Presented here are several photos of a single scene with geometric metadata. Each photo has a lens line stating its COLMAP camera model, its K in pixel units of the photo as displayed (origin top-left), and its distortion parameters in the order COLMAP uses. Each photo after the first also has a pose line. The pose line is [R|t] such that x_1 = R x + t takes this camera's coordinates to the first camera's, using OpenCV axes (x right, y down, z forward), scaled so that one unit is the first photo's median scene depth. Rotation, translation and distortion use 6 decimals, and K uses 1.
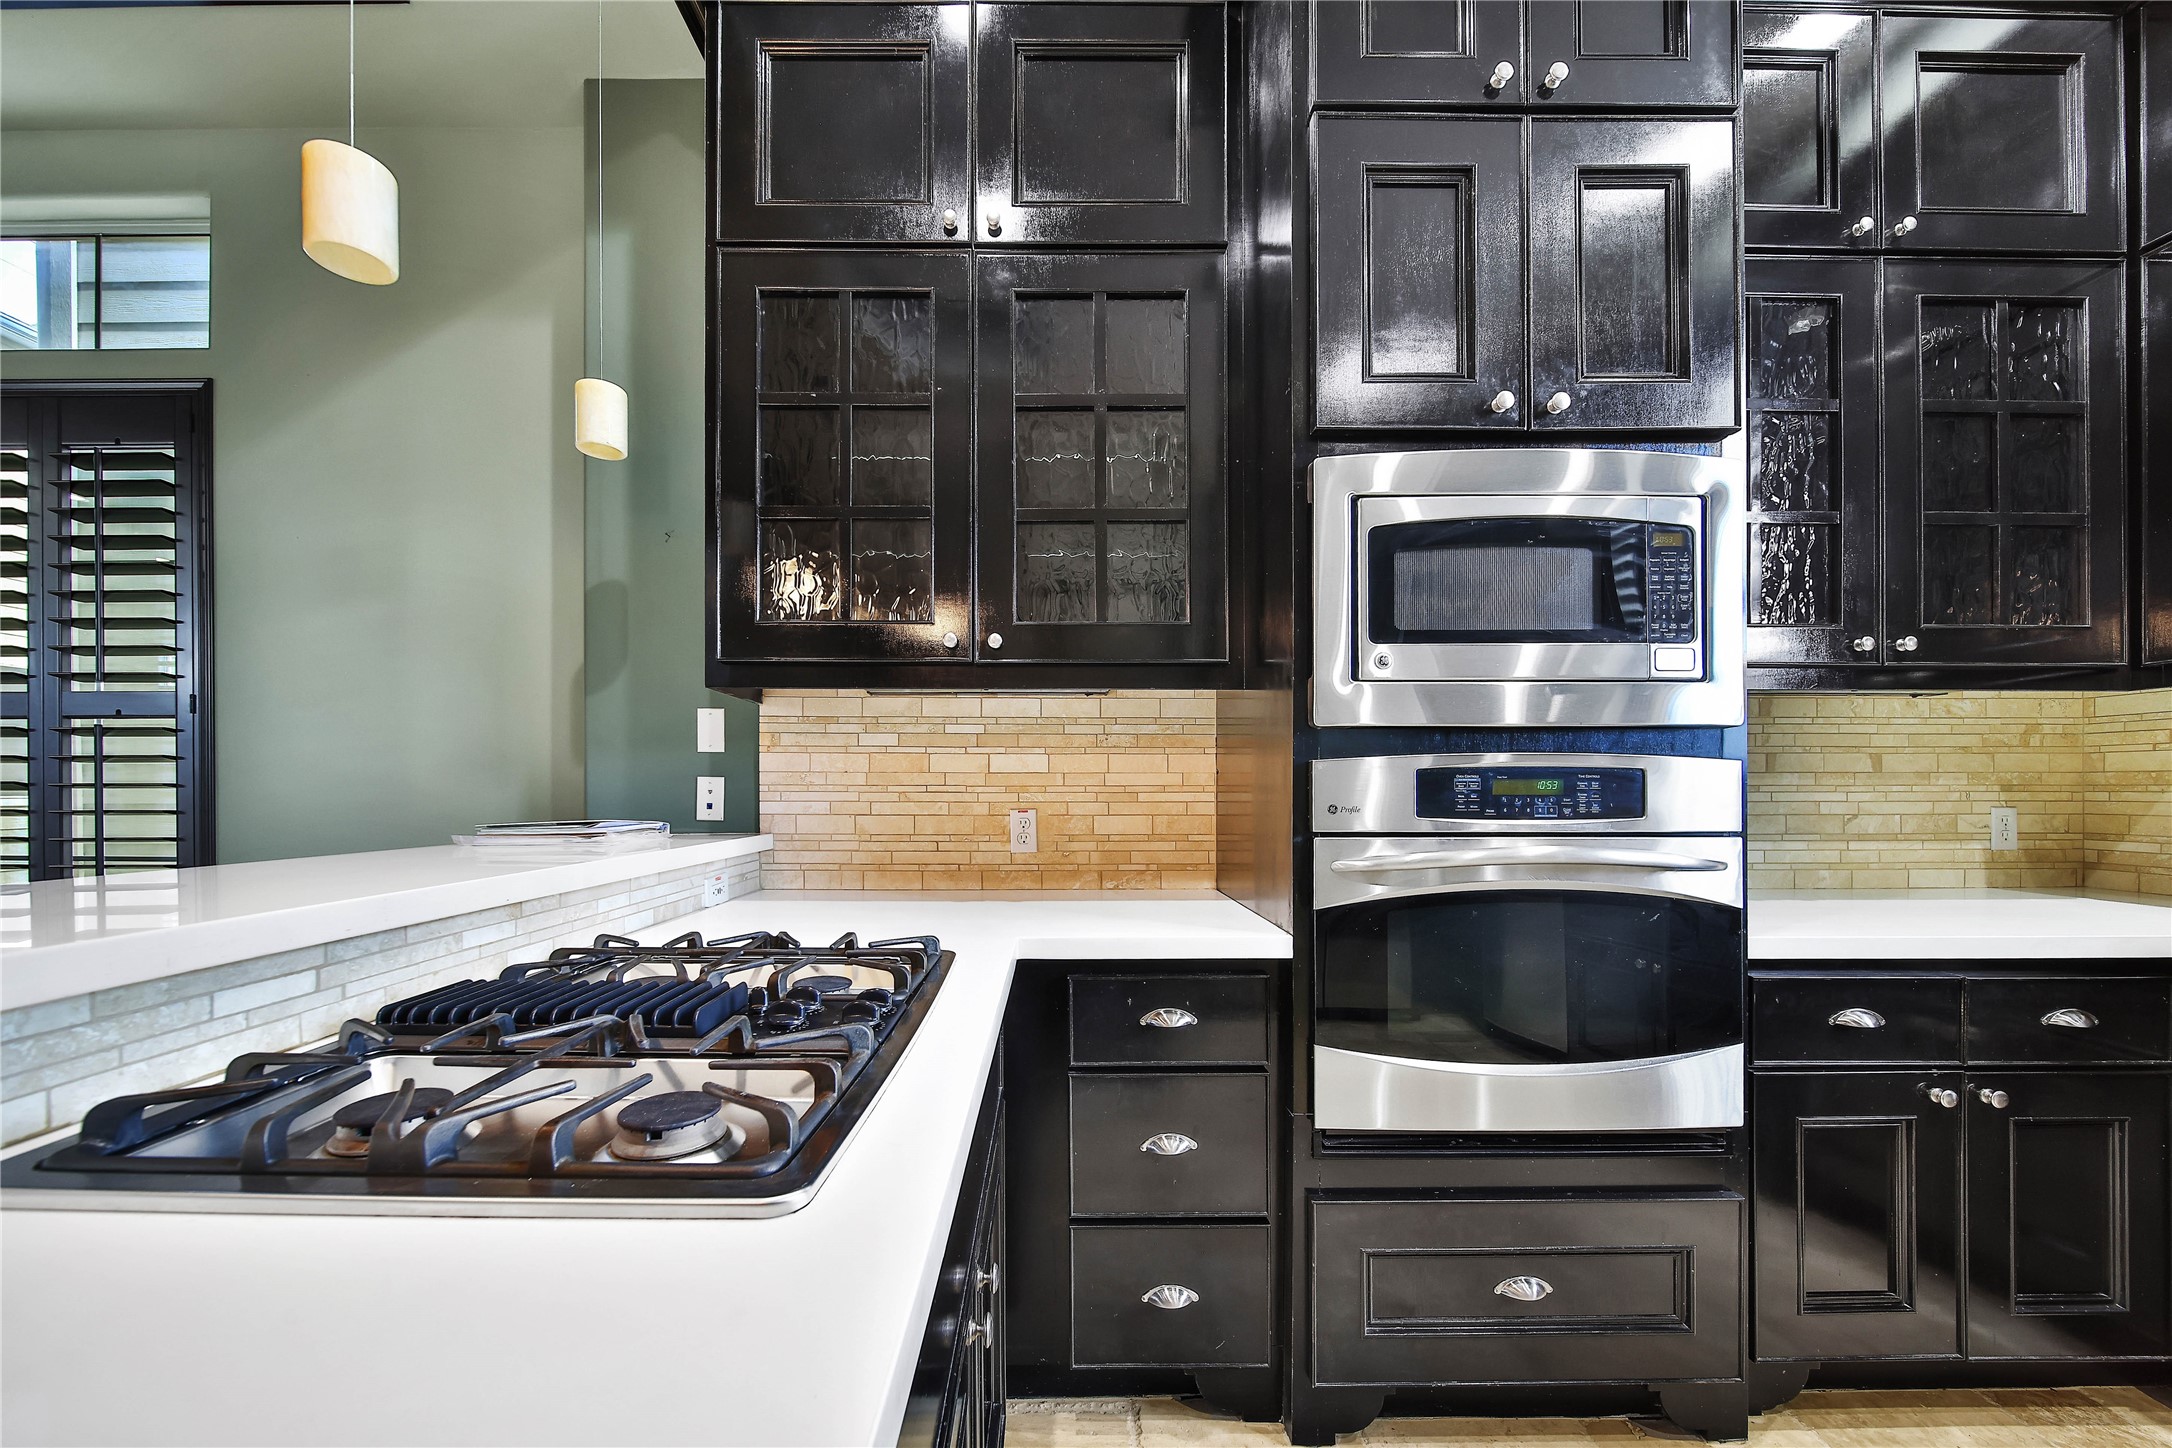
lens RADIAL K [[780.6, 0, 1036.2], [0, 780.6, 794.0], [0, 0, 1]] dist [-0.000528, -0.000203]
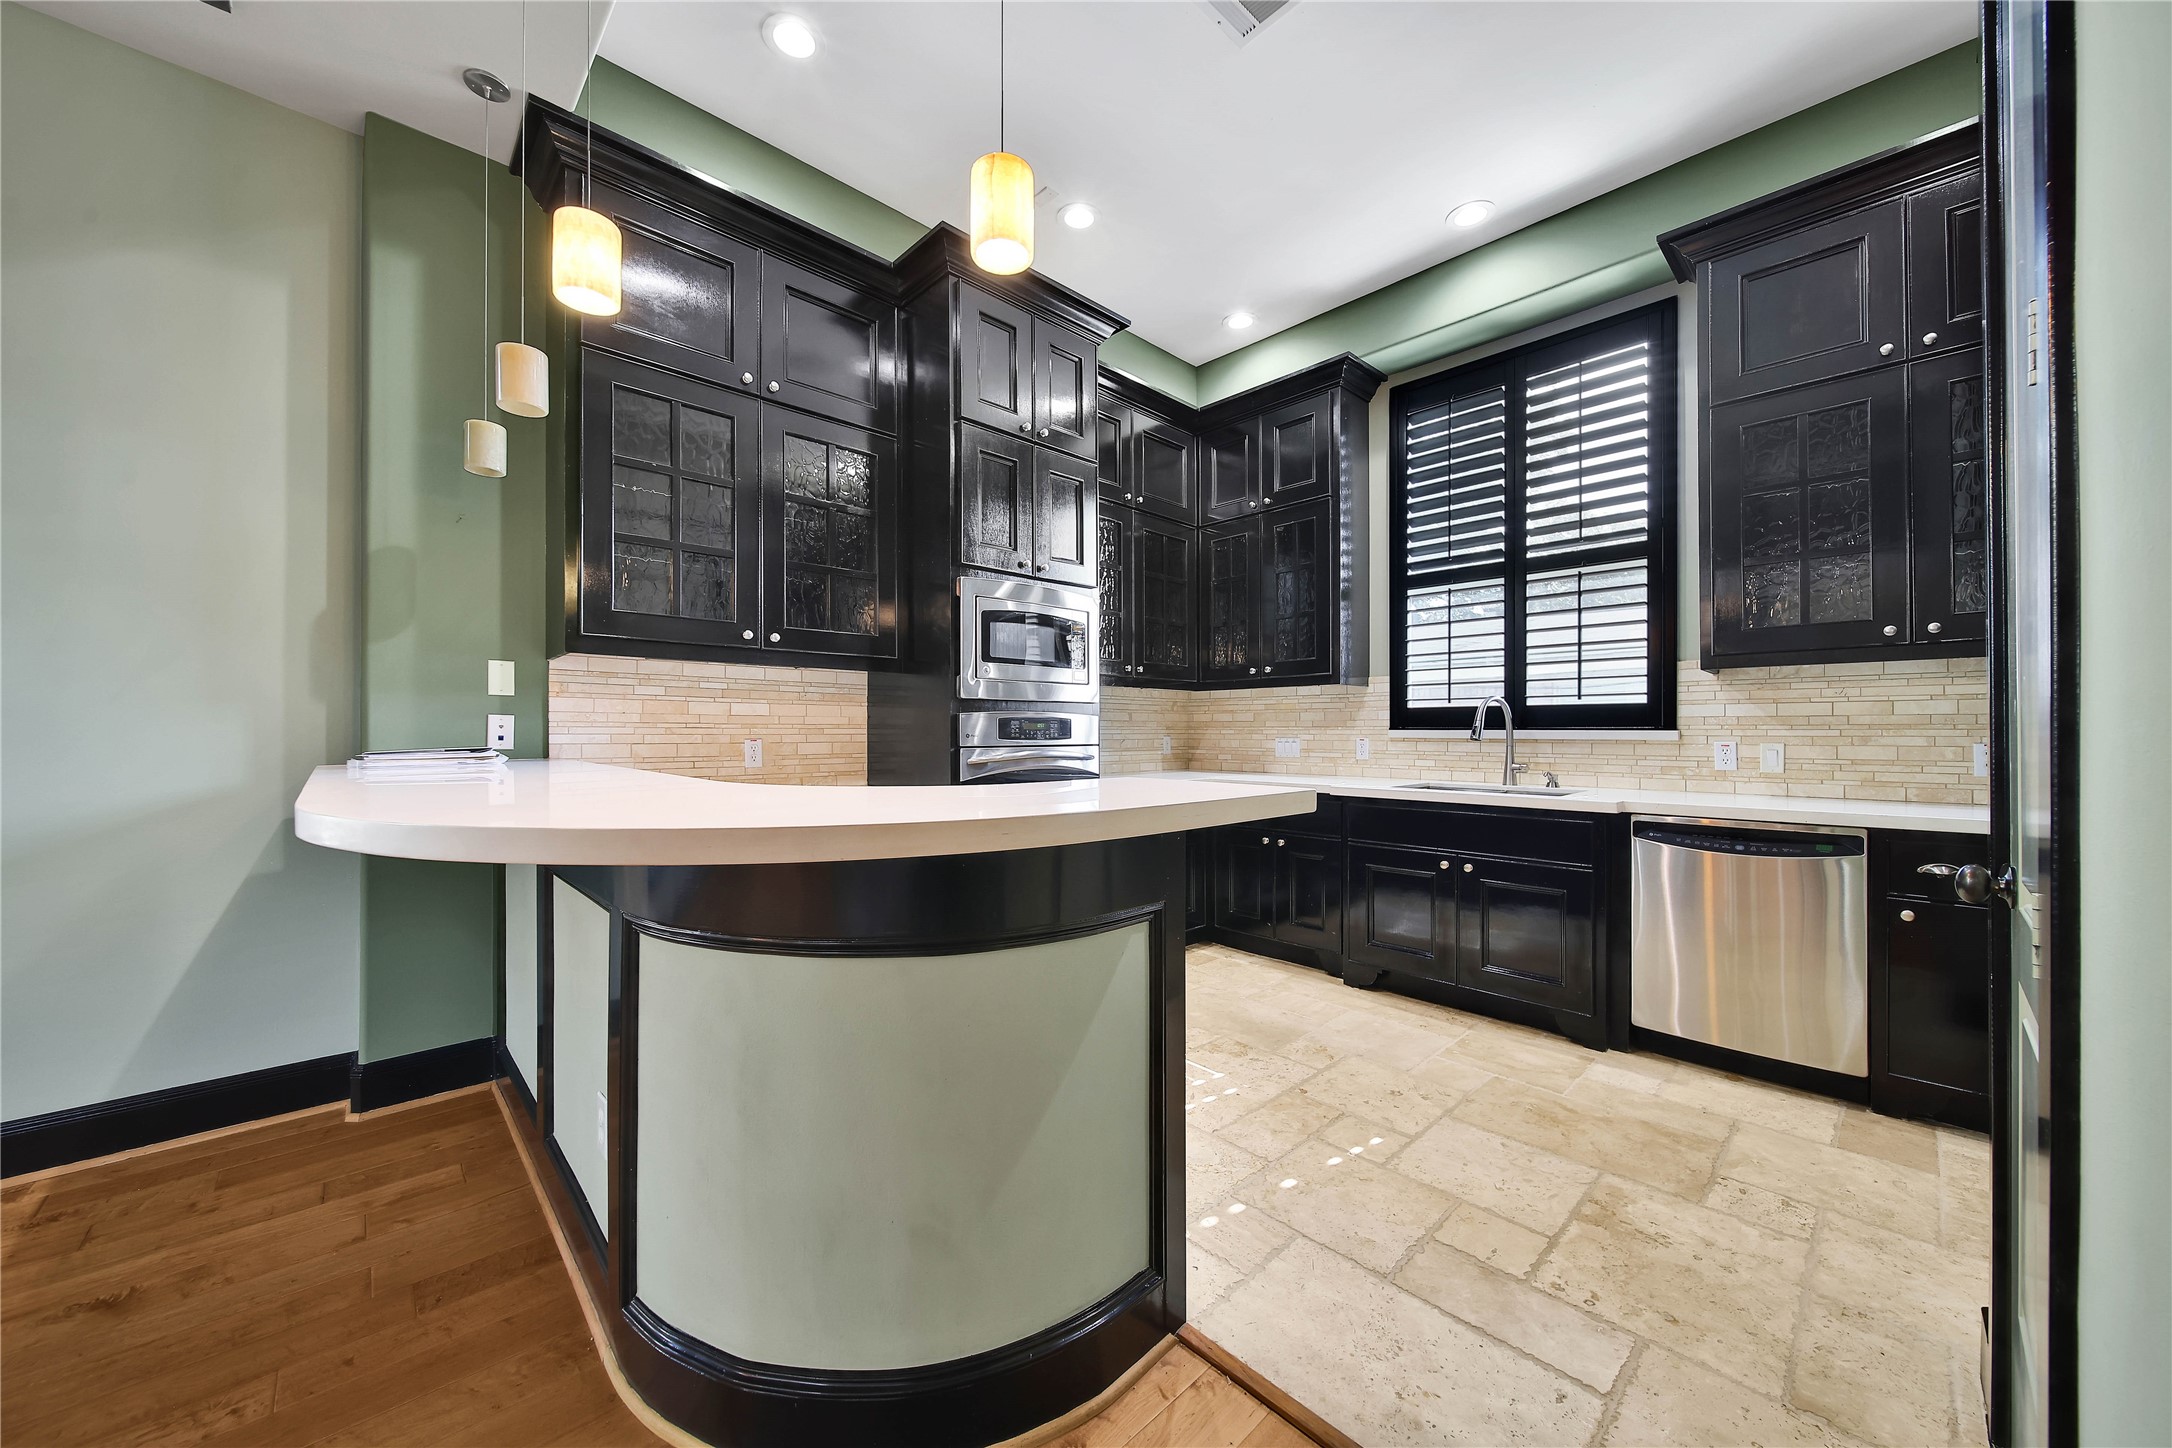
lens RADIAL K [[780.6, 0, 1081.3], [0, 780.6, 729.2], [0, 0, 1]] dist [-0.000528, -0.000203]
pose [[0.719149, 0.002089, 0.694853, -0.620827], [0.000642, 0.999993, -0.003671, 0.006144], [-0.694855, 0.003086, 0.719143, -0.549105]]
